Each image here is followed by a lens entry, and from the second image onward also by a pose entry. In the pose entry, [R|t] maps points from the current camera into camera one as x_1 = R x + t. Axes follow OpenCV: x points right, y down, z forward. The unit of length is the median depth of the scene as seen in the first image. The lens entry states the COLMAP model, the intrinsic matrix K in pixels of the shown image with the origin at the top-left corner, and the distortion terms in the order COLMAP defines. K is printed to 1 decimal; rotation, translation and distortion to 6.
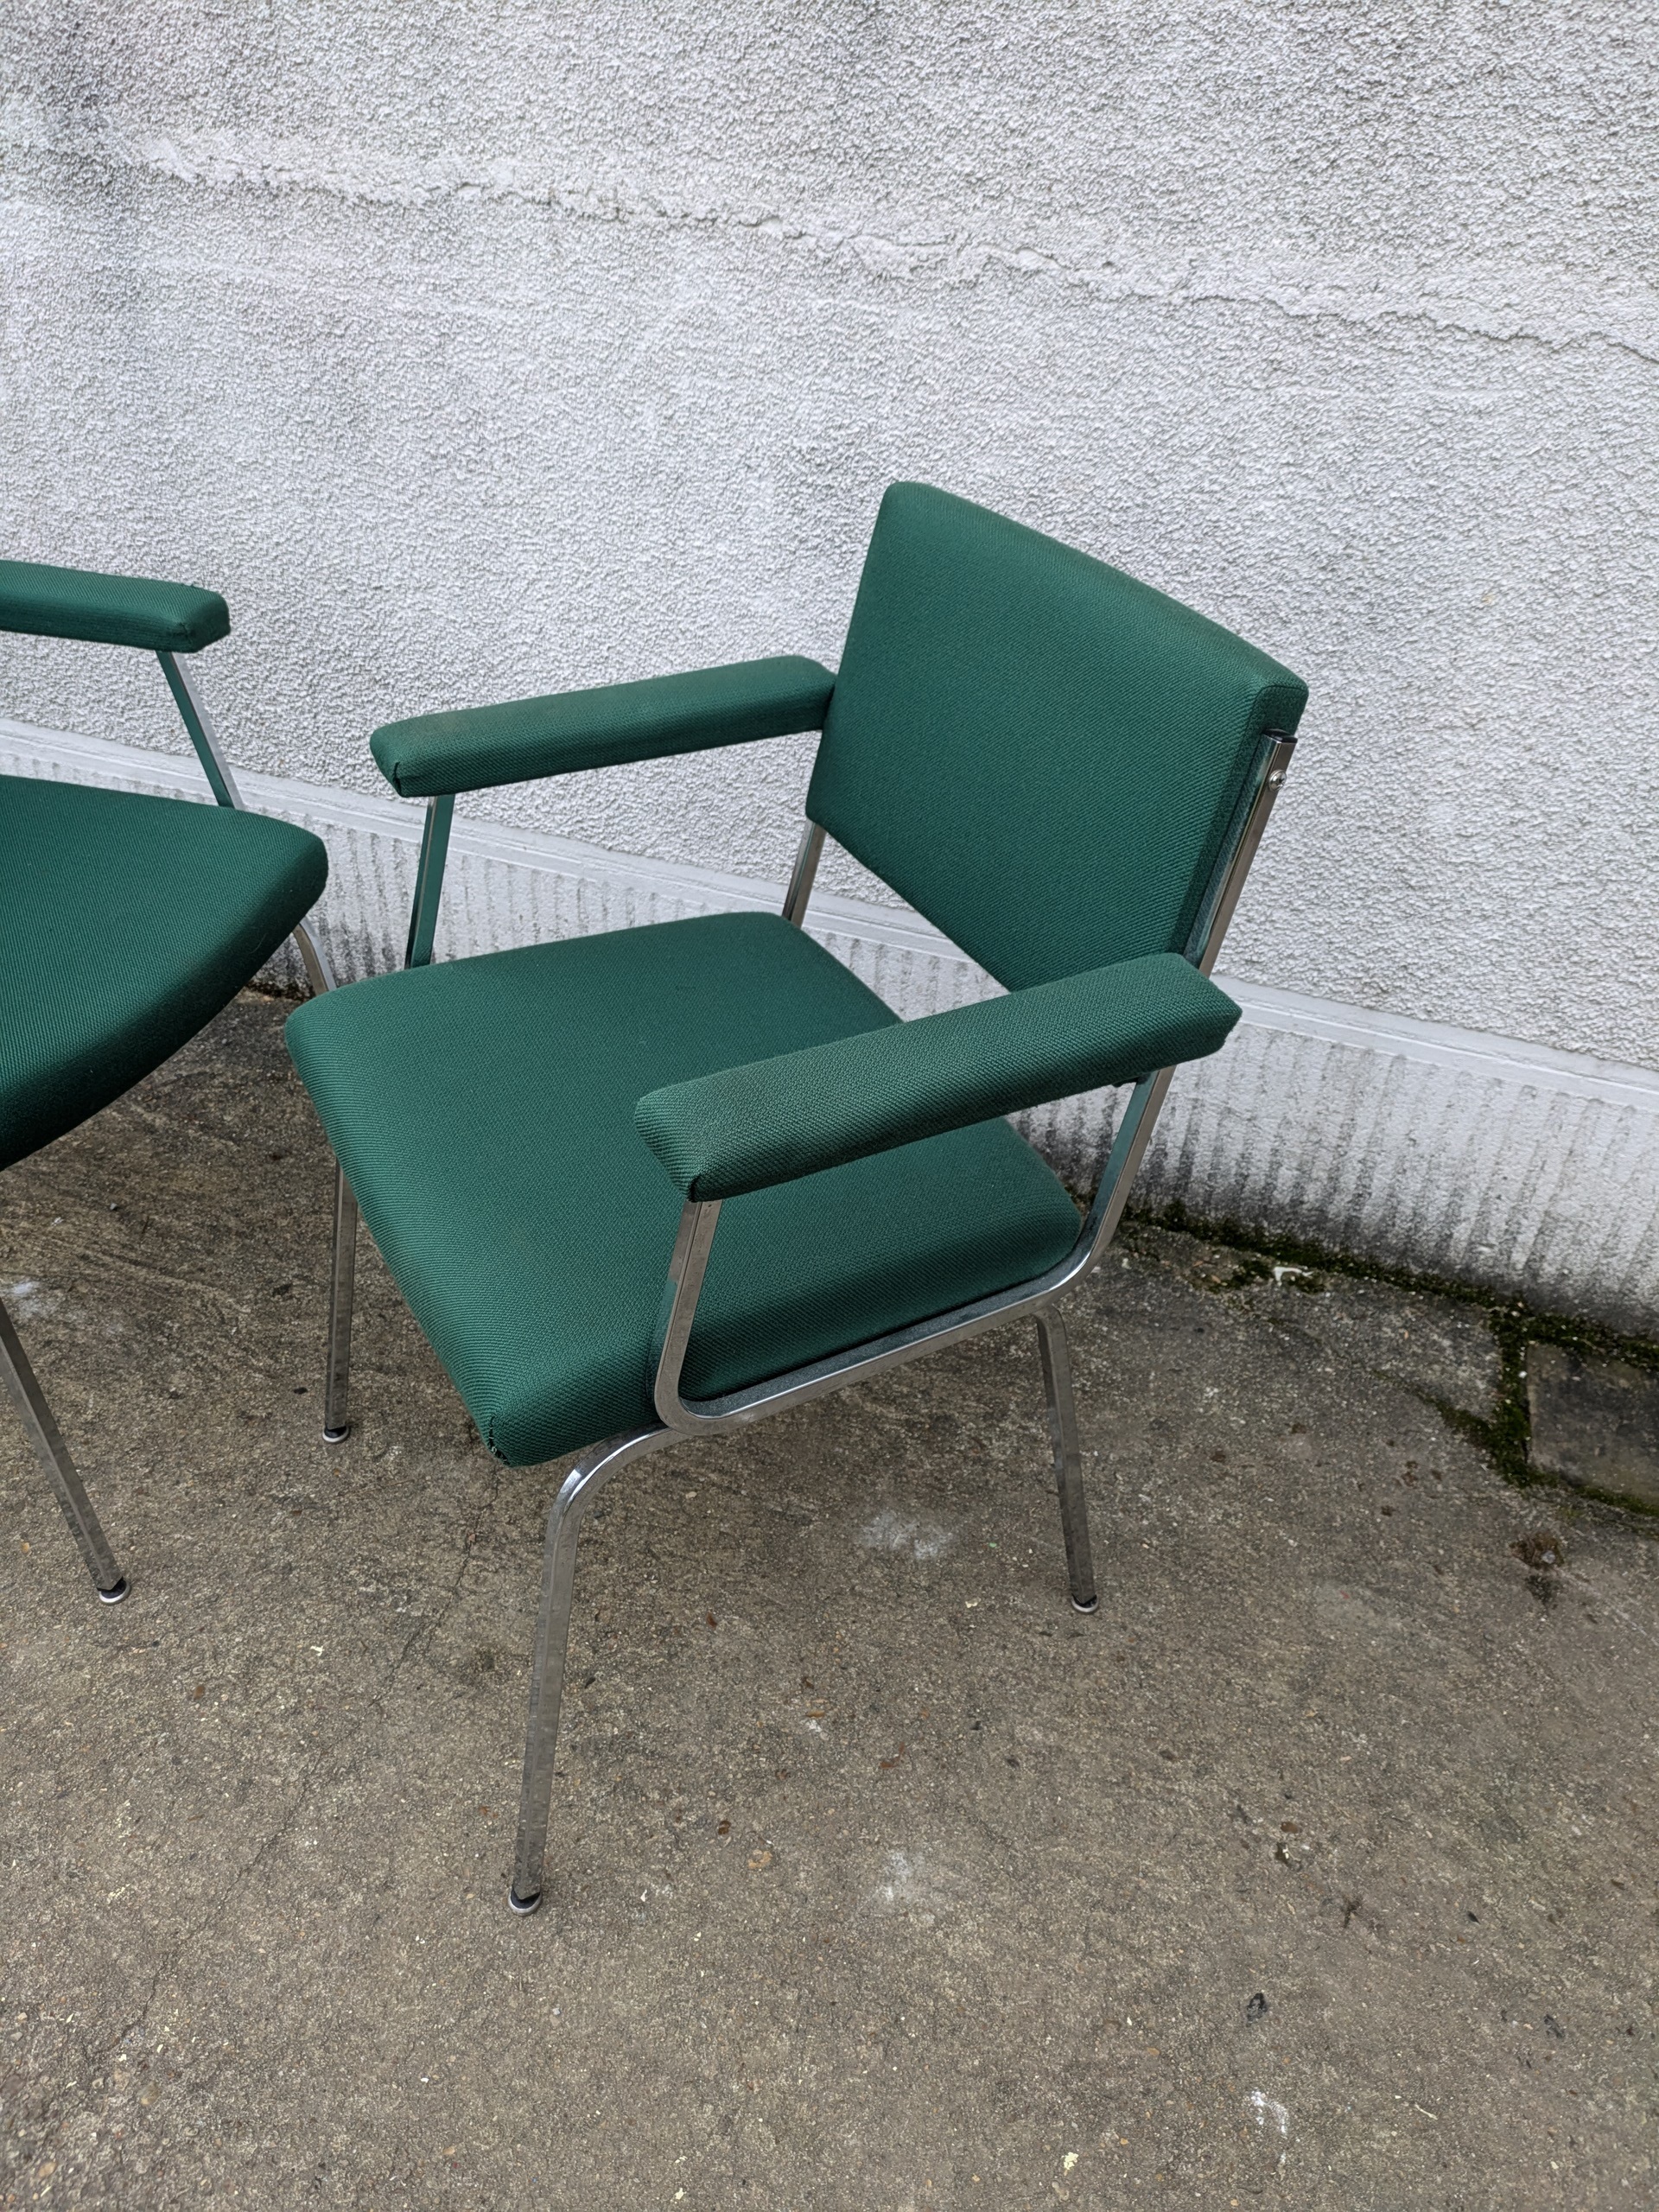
lens RADIAL K [[1625.4, 0, 831.1], [0, 1625.4, 1072.8], [0, 0, 1]] dist [0.055325, -0.049709]
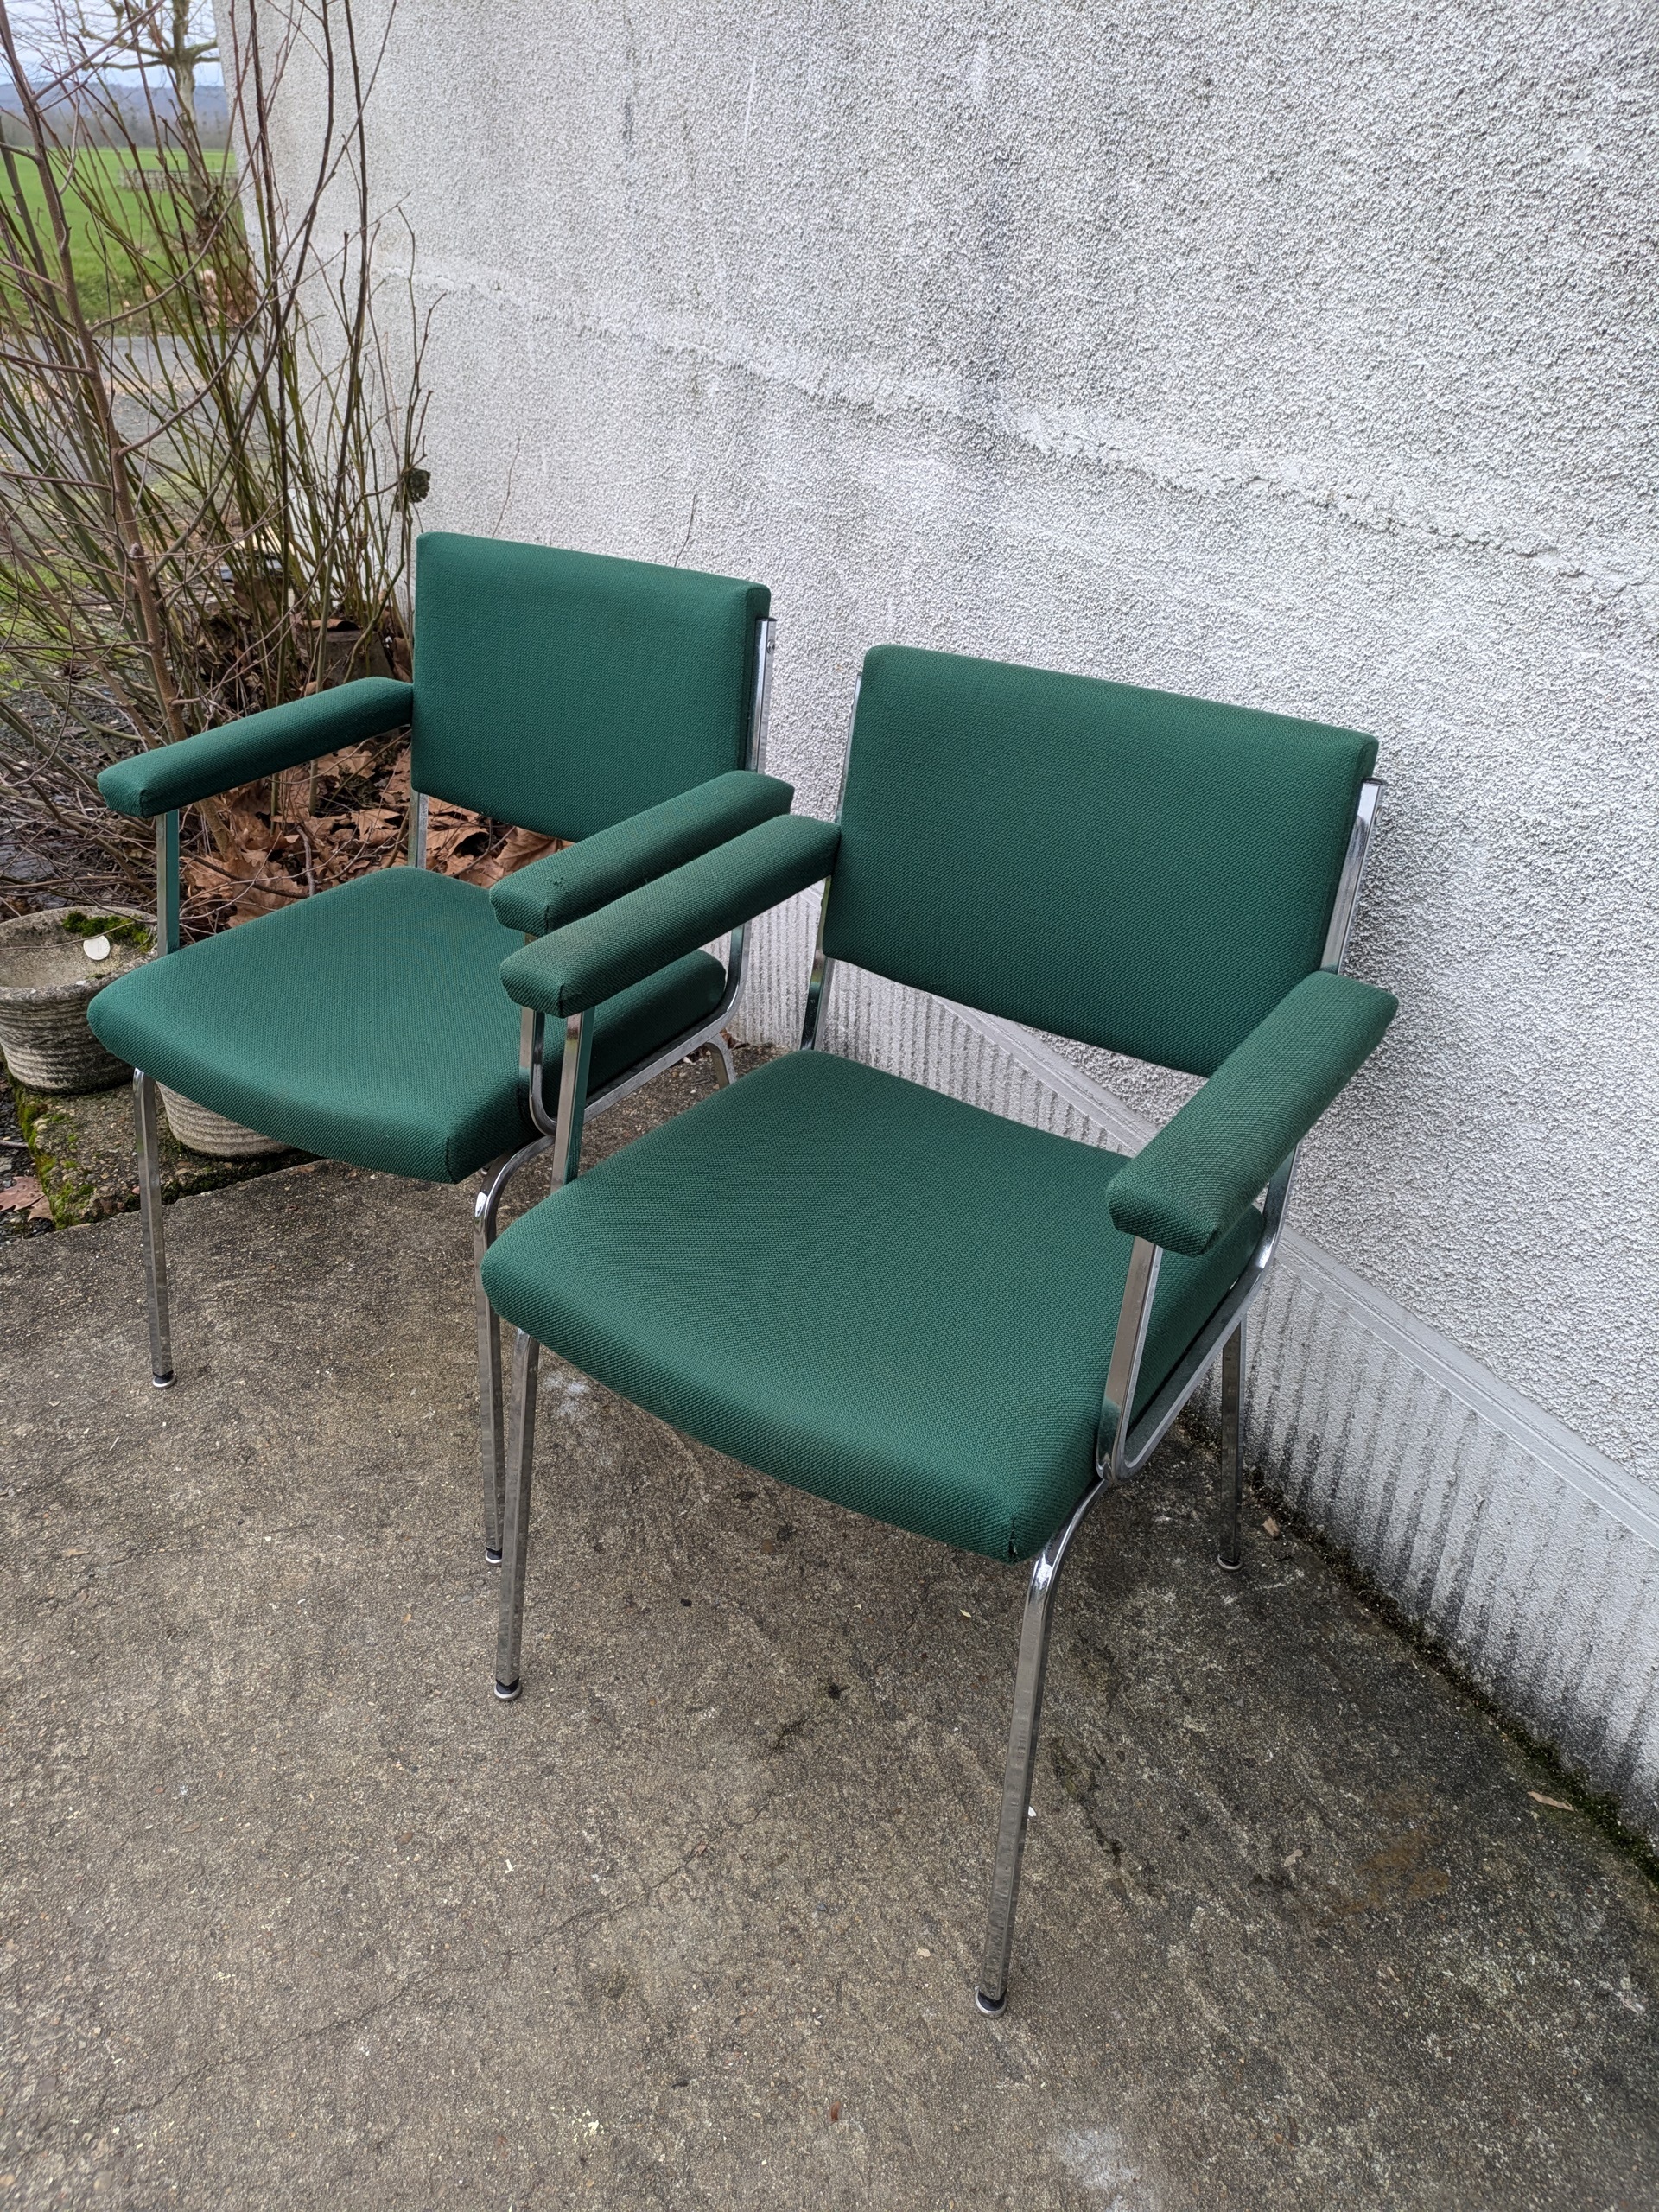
lens RADIAL K [[1625.4, 0, 811.9], [0, 1625.4, 1082.0], [0, 0, 1]] dist [0.055325, -0.049709]
pose [[0.739236, 0.300852, -0.602510, 0.260567], [-0.360863, 0.932340, 0.022795, -0.167254], [0.568602, 0.200573, 0.797786, 0.208799]]
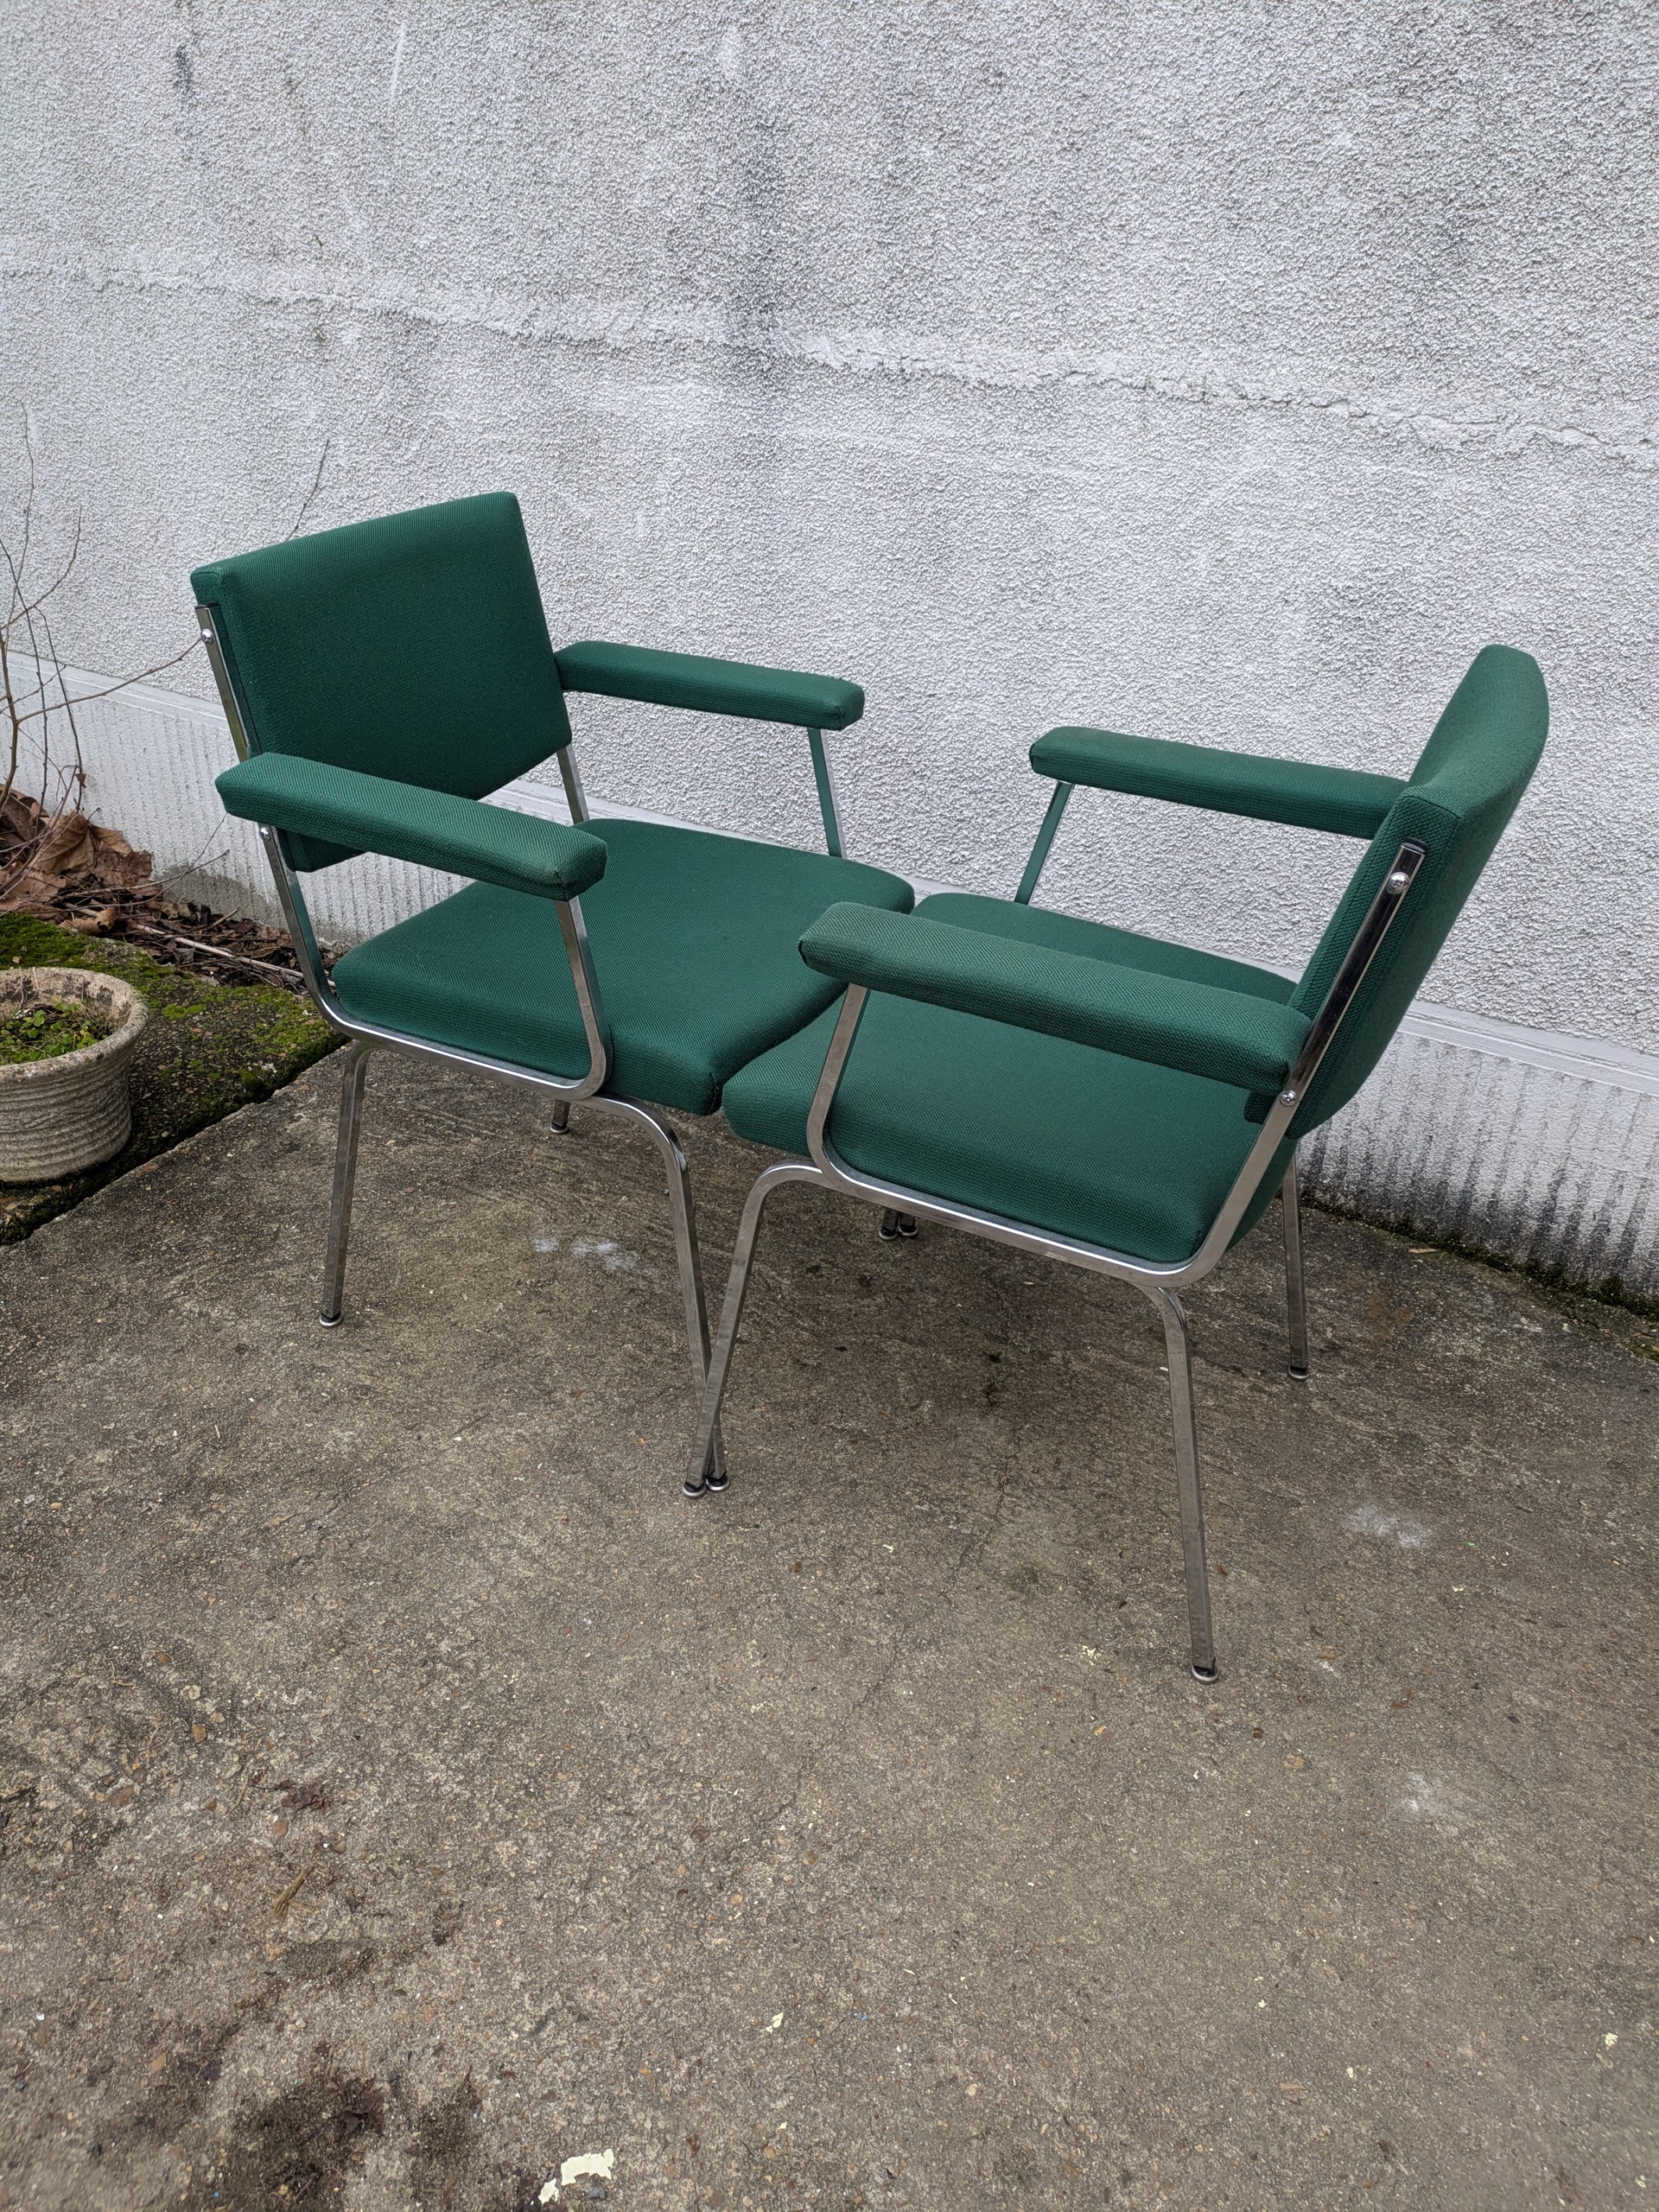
lens RADIAL K [[1625.4, 0, 824.0], [0, 1625.4, 1064.0], [0, 0, 1]] dist [0.055325, -0.049709]
pose [[0.987407, 0.073735, -0.139967, -0.208106], [-0.087559, 0.991589, -0.095317, 0.114650], [0.131761, 0.106372, 0.985558, -0.194521]]
